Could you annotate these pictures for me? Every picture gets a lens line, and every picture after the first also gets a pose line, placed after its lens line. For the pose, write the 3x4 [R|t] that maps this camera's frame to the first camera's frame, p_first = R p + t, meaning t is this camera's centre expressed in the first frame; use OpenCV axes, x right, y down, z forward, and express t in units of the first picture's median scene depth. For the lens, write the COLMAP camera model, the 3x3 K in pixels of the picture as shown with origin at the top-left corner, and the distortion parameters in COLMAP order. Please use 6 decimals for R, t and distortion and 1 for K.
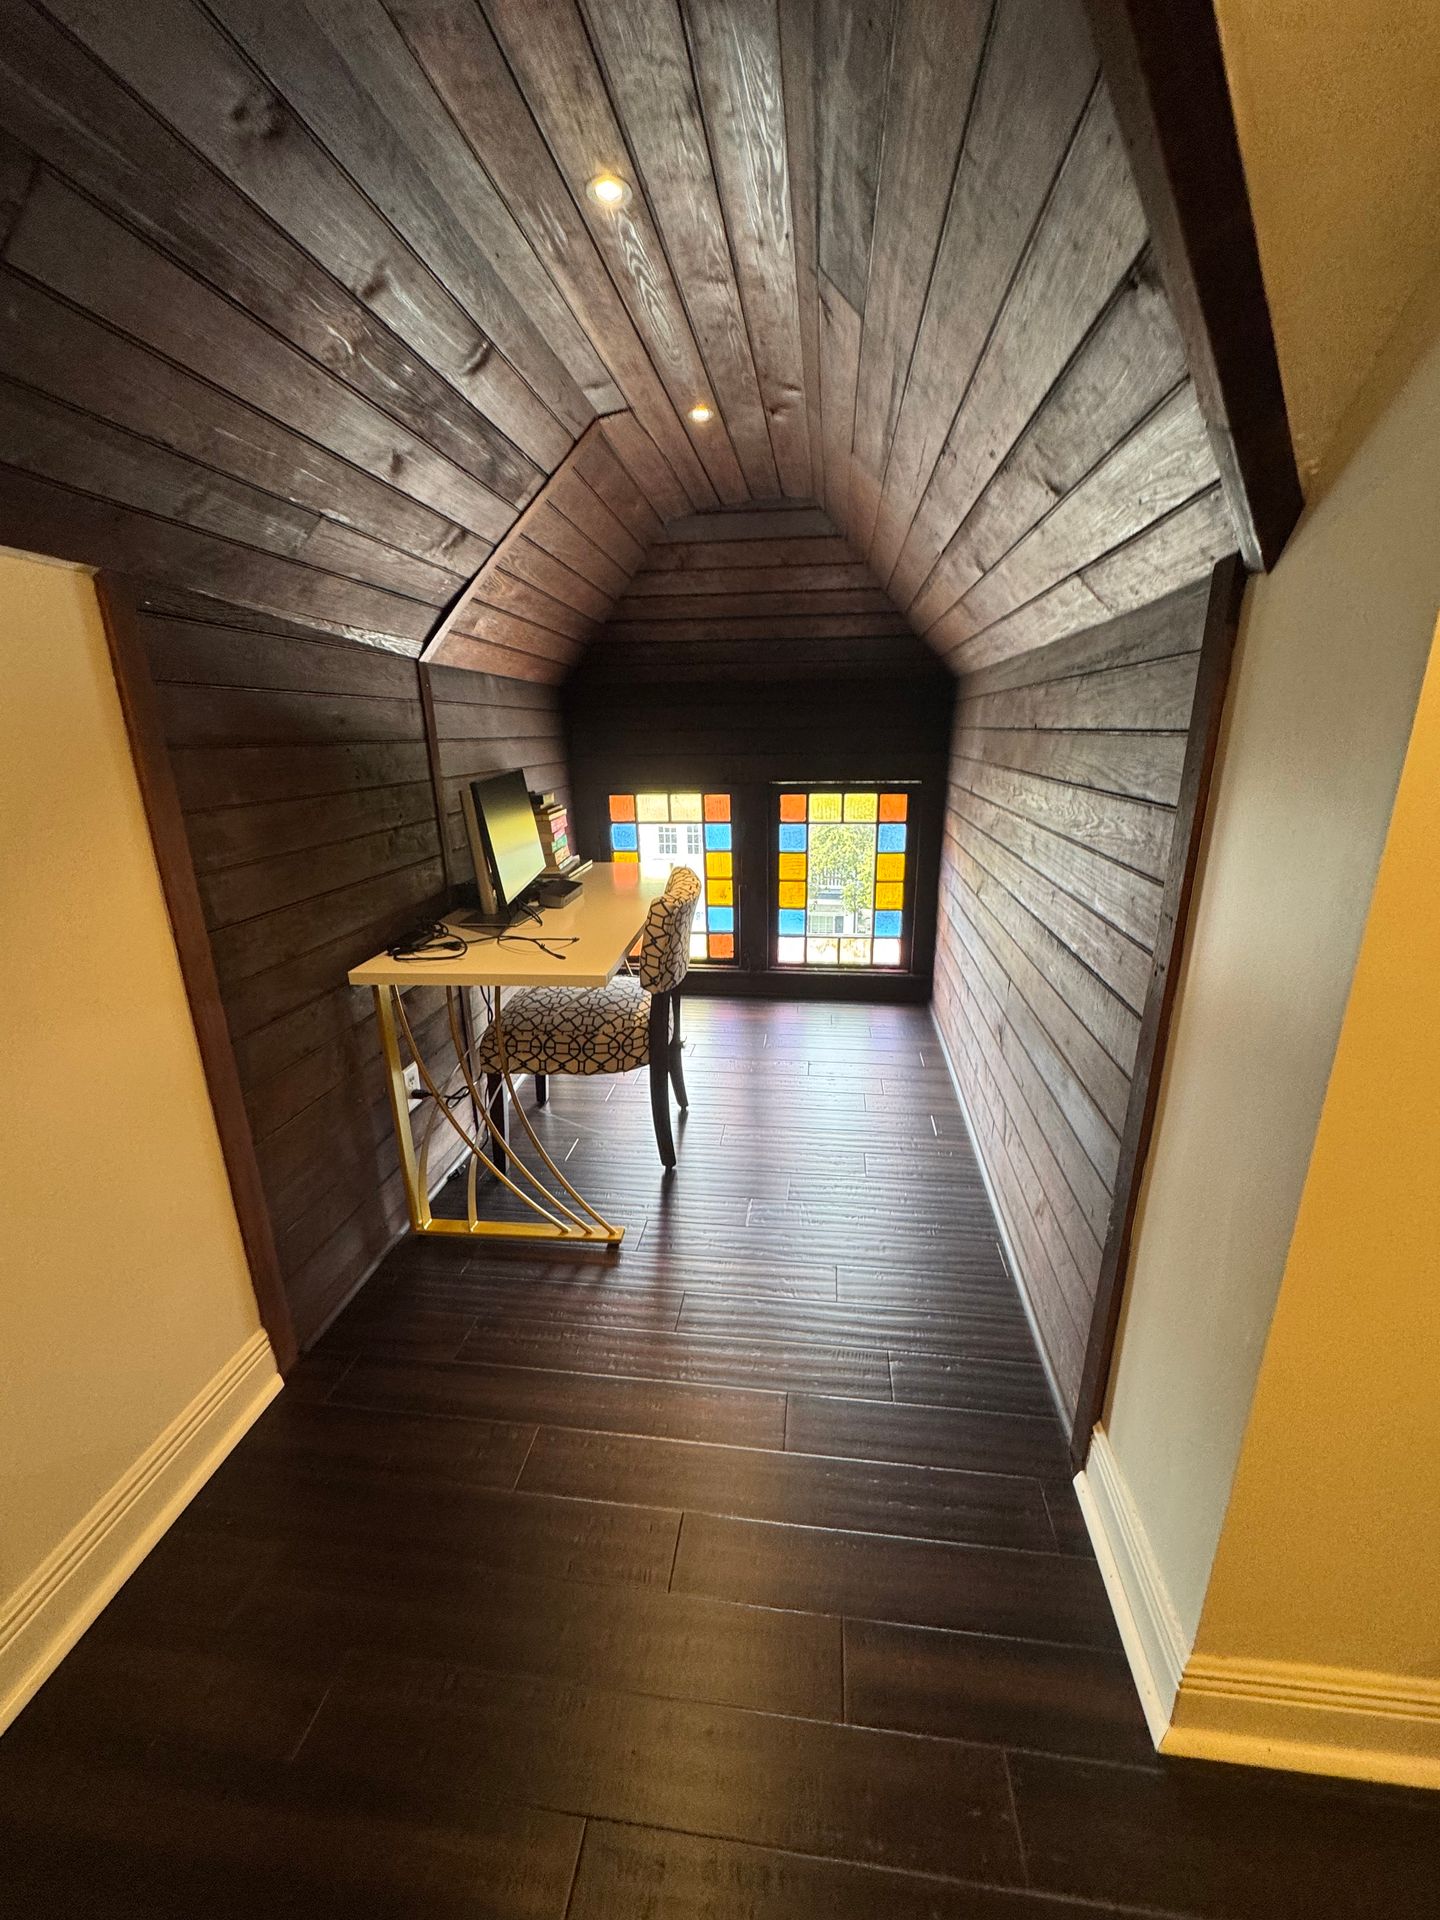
lens RADIAL K [[766.7, 0, 725.5], [0, 766.7, 965.5], [0, 0, 1]] dist [-0.001801, -0.000053]
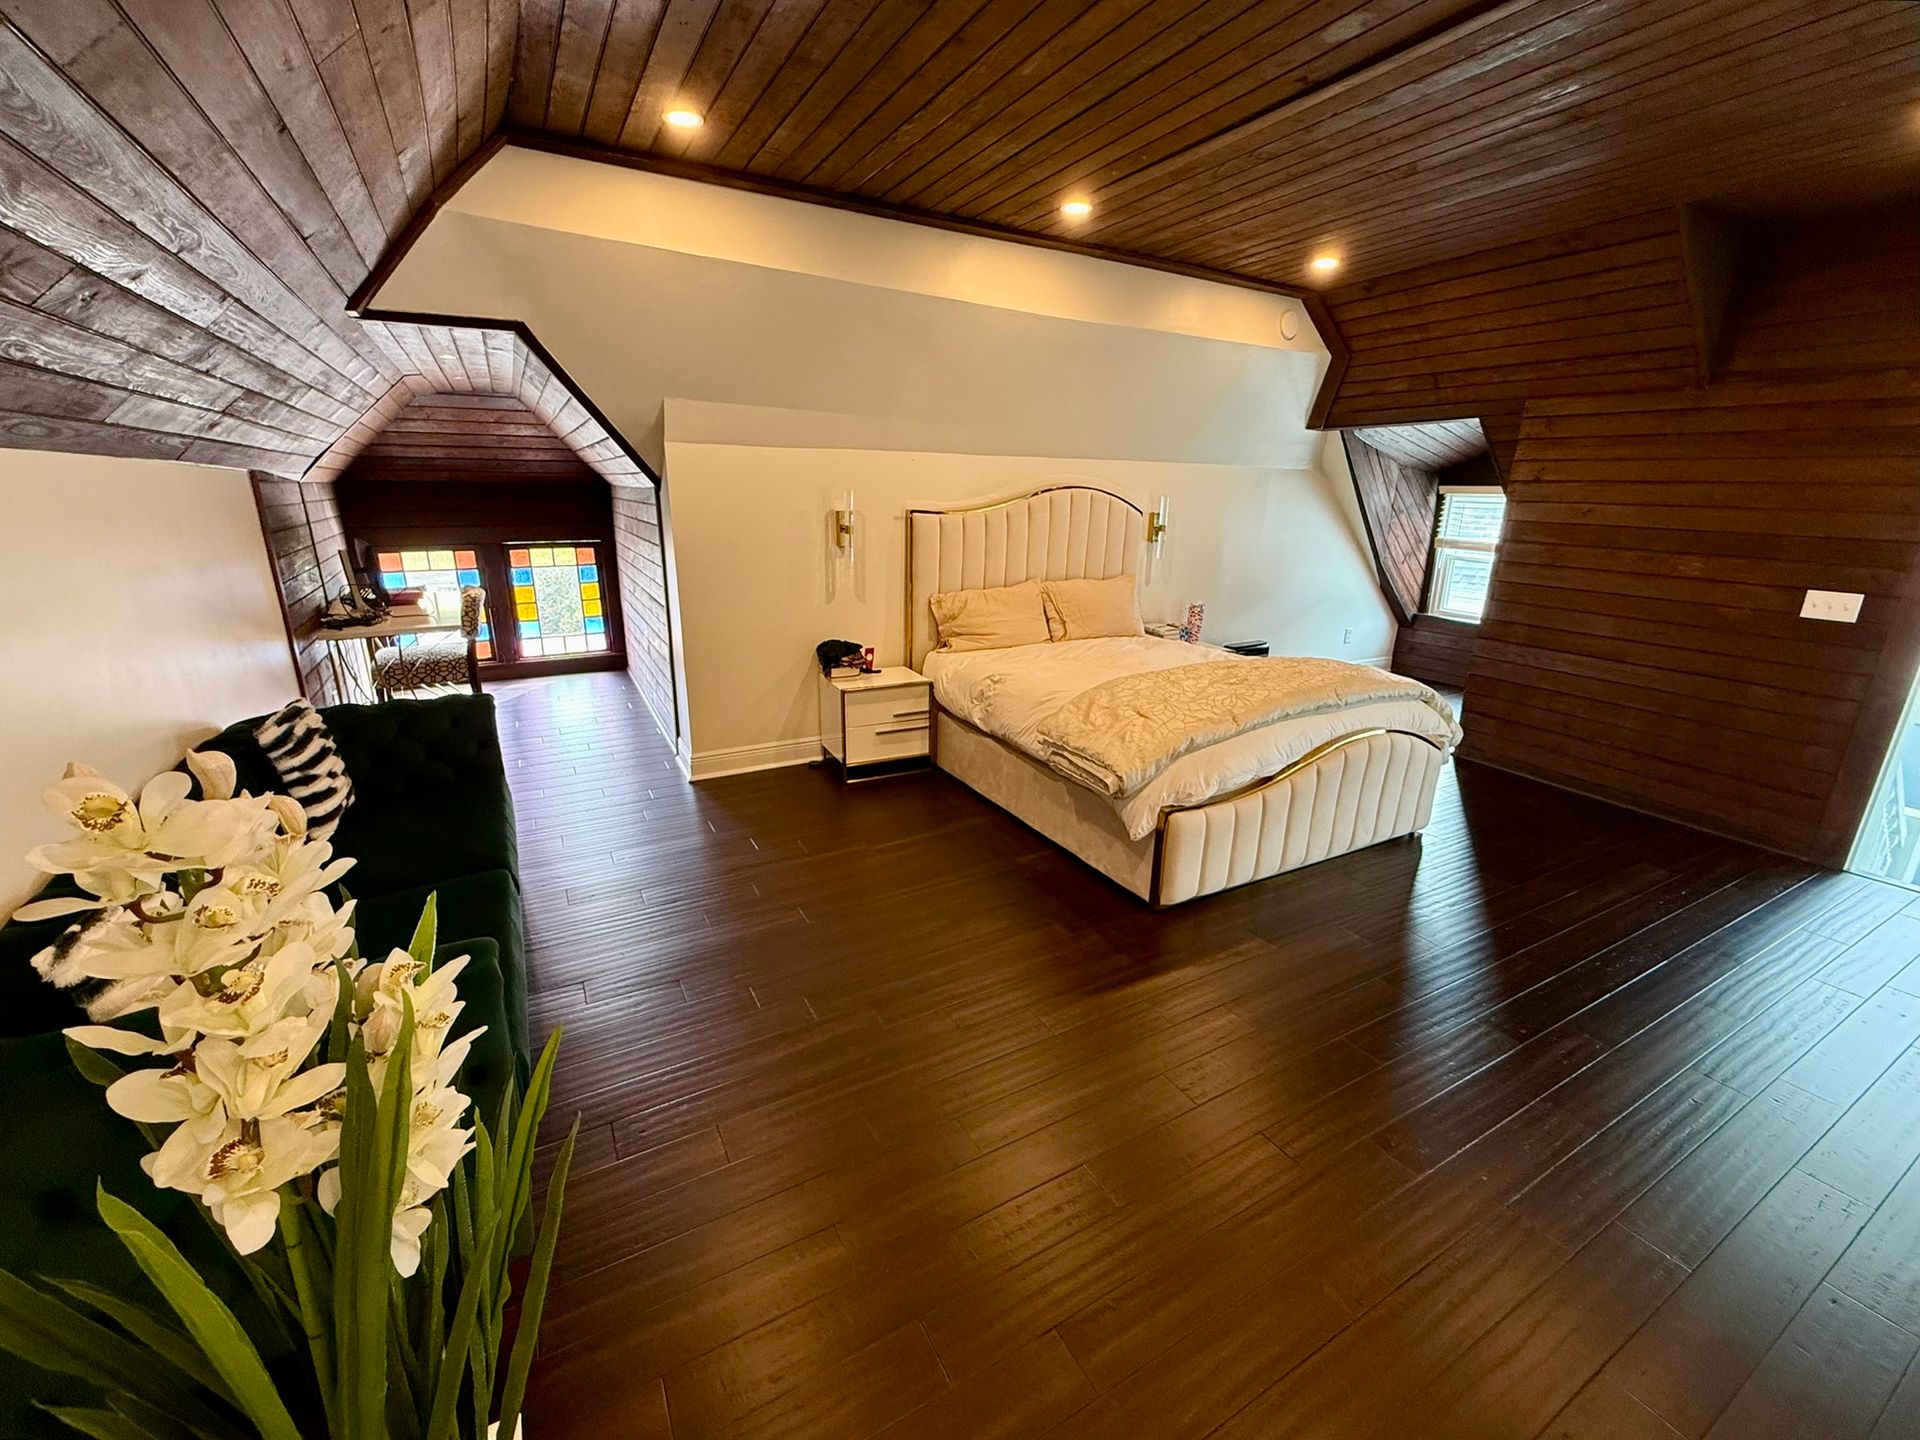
lens RADIAL K [[771.9, 0, 959.5], [0, 771.9, 713.7], [0, 0, 1]] dist [0.001783, -0.000098]
pose [[0.789518, -0.154463, 0.593972, -0.207463], [0.158356, 0.986310, 0.046000, 0.202067], [-0.592945, 0.057741, 0.803170, -0.888551]]
